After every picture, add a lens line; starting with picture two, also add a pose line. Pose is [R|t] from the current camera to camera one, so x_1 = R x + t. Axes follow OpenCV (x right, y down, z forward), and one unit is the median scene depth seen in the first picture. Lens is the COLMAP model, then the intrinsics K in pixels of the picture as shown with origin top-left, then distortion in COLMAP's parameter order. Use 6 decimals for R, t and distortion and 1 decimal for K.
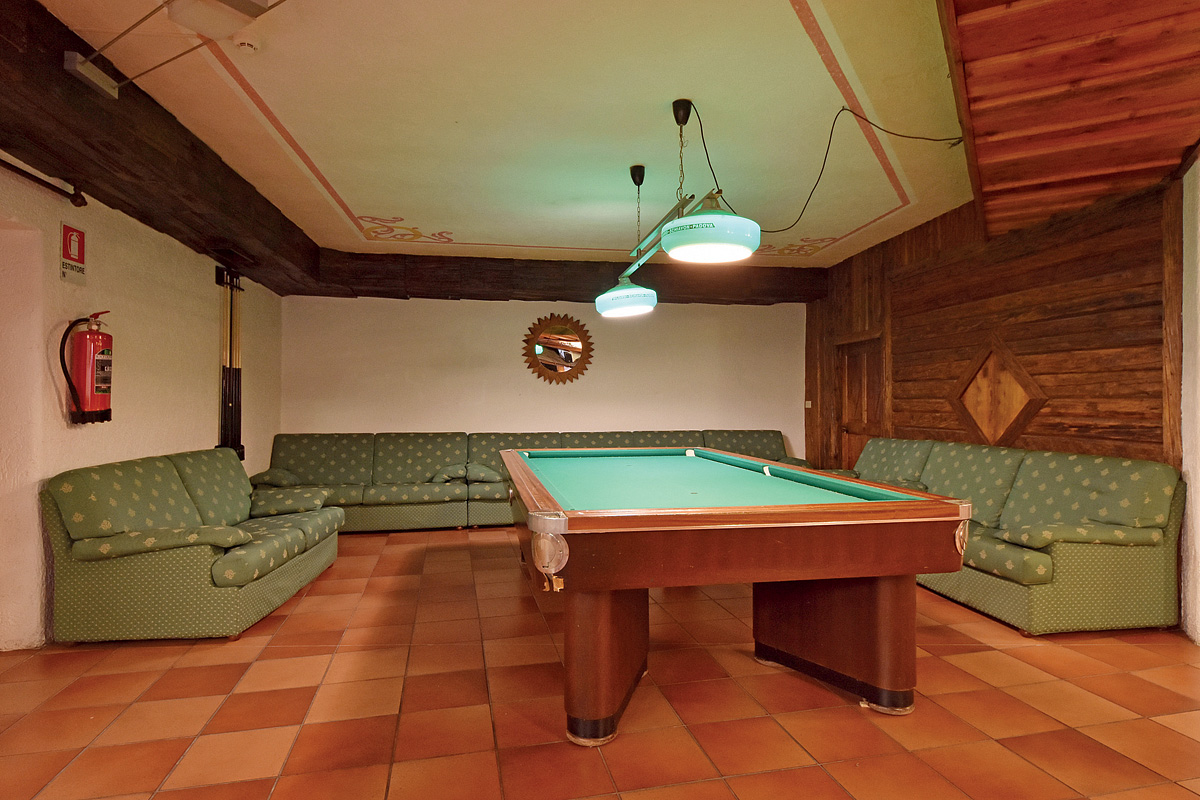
lens RADIAL K [[655.3, 0, 600.0], [0, 655.3, 400.0], [0, 0, 1]] dist [0.024505, -0.000938]
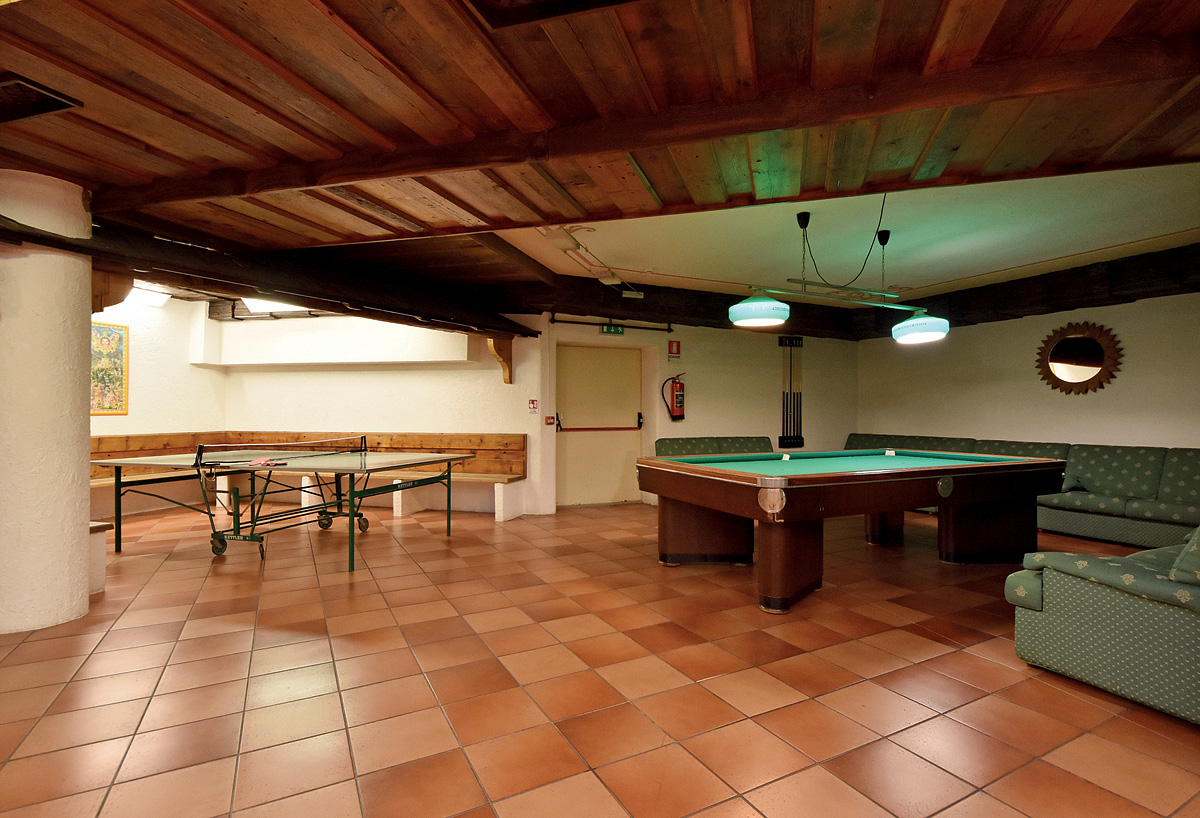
lens RADIAL K [[571.2, 0, 600.0], [0, 571.2, 409.0], [0, 0, 1]] dist [0.001178, 0.000214]
pose [[0.257529, -0.003969, -0.966262, 1.092346], [0.000404, 0.999992, -0.003999, 0.001080], [0.966270, 0.000640, 0.257529, 0.184407]]
